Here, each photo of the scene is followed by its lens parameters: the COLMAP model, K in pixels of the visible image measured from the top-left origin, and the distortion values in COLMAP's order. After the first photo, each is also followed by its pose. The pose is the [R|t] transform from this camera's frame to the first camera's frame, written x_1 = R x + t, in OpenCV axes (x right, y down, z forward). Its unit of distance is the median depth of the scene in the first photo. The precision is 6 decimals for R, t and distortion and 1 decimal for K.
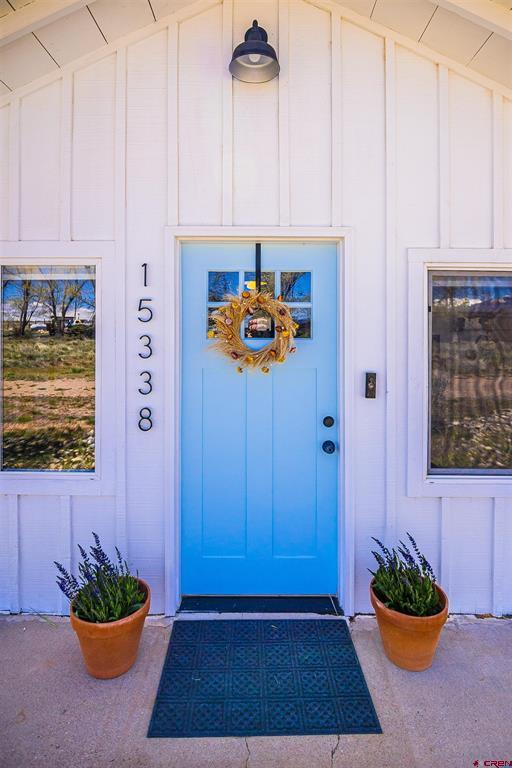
lens RADIAL K [[400.5, 0, 253.0], [0, 400.5, 341.1], [0, 0, 1]] dist [0.001576, -0.000003]
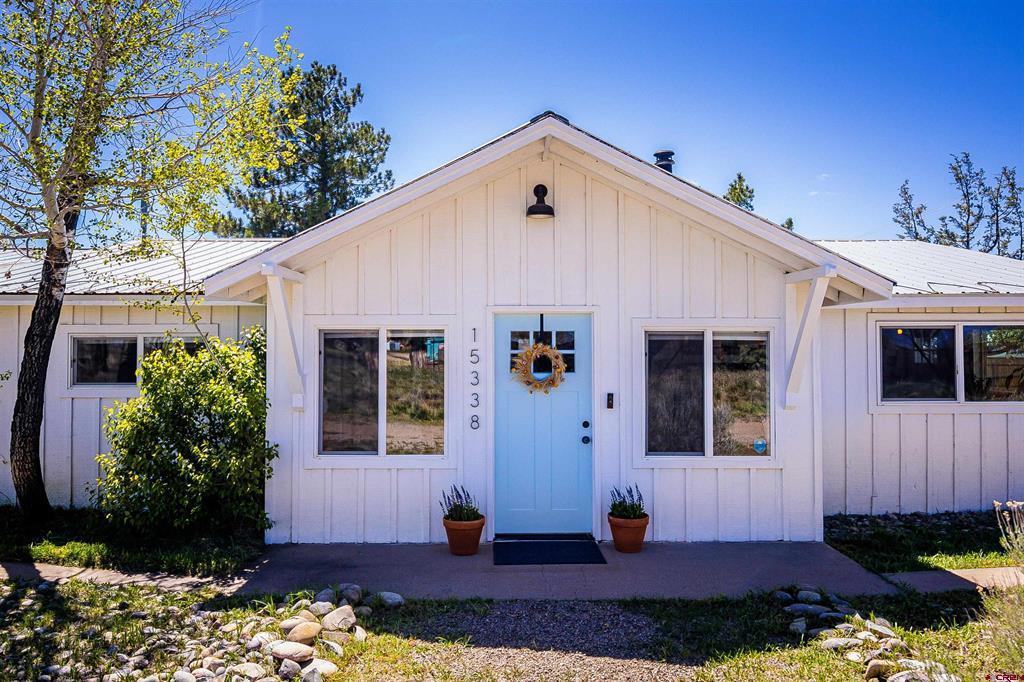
lens RADIAL K [[907.0, 0, 510.9], [0, 907.0, 339.4], [0, 0, 1]] dist [0.021079, 0.004302]
pose [[0.998907, -0.002263, 0.046683, -0.287645], [0.002931, 0.999894, -0.014254, -0.091281], [-0.046646, 0.014376, 0.998808, -2.696281]]
